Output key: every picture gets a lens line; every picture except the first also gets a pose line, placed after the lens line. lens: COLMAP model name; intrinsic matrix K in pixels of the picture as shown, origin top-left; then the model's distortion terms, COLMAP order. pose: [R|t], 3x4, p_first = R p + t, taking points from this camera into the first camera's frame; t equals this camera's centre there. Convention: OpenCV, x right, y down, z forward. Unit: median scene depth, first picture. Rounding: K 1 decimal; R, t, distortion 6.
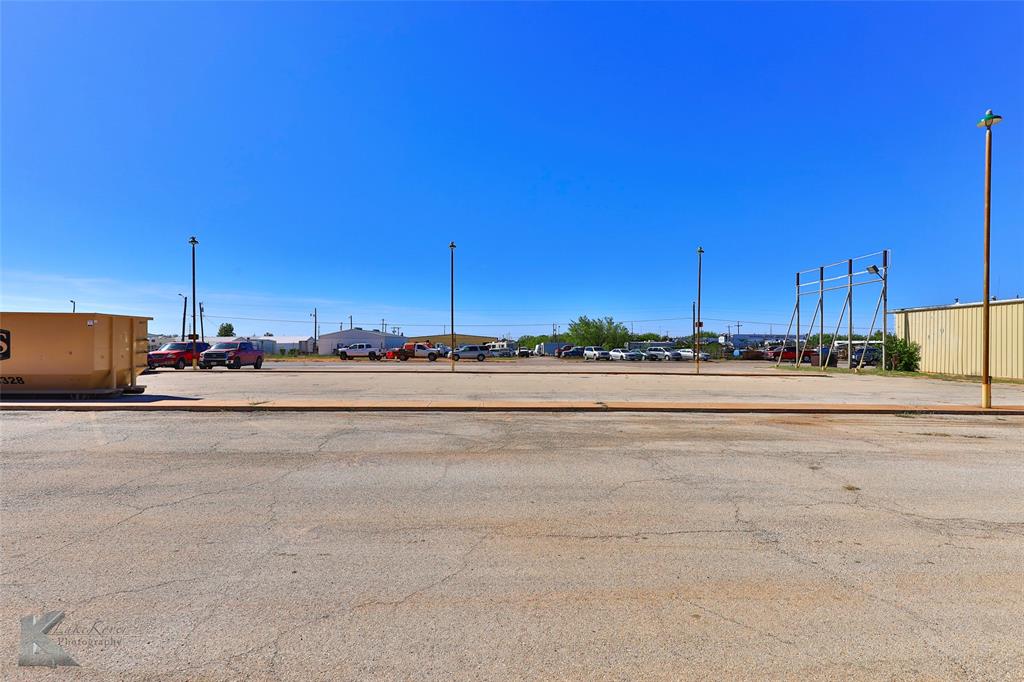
lens RADIAL K [[488.3, 0, 512.2], [0, 488.3, 343.7], [0, 0, 1]] dist [0.003960, 0.000263]
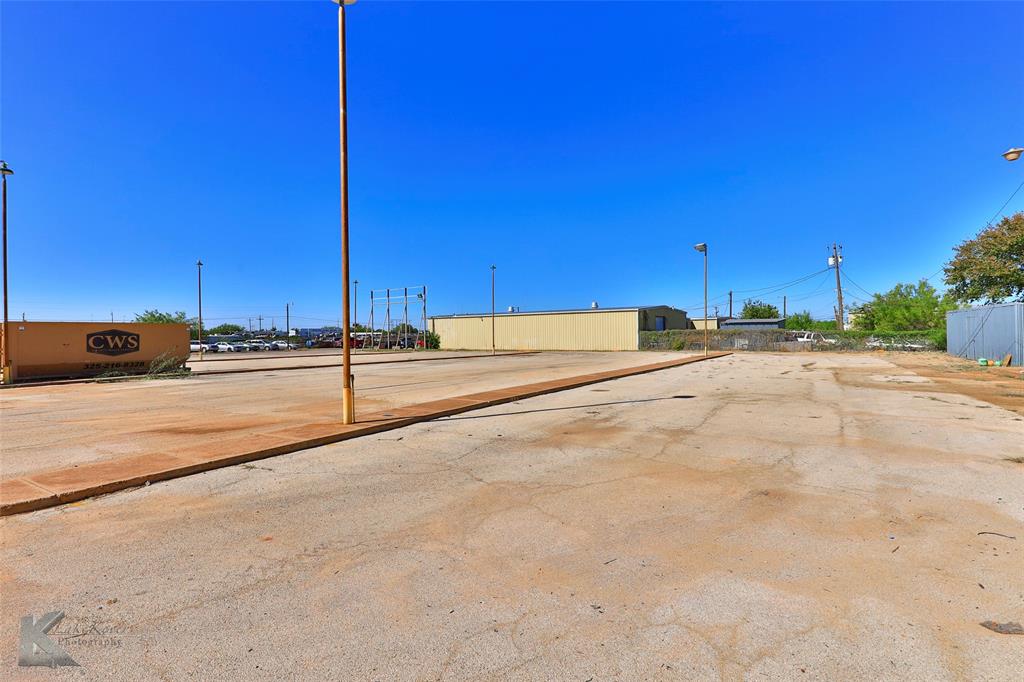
lens RADIAL K [[488.3, 0, 512.1], [0, 488.3, 337.4], [0, 0, 1]] dist [0.003960, 0.000263]
pose [[0.566877, -0.015780, 0.823652, -0.613818], [0.012856, 0.999864, 0.010307, -0.006105], [-0.823702, 0.004746, 0.567002, -0.357444]]
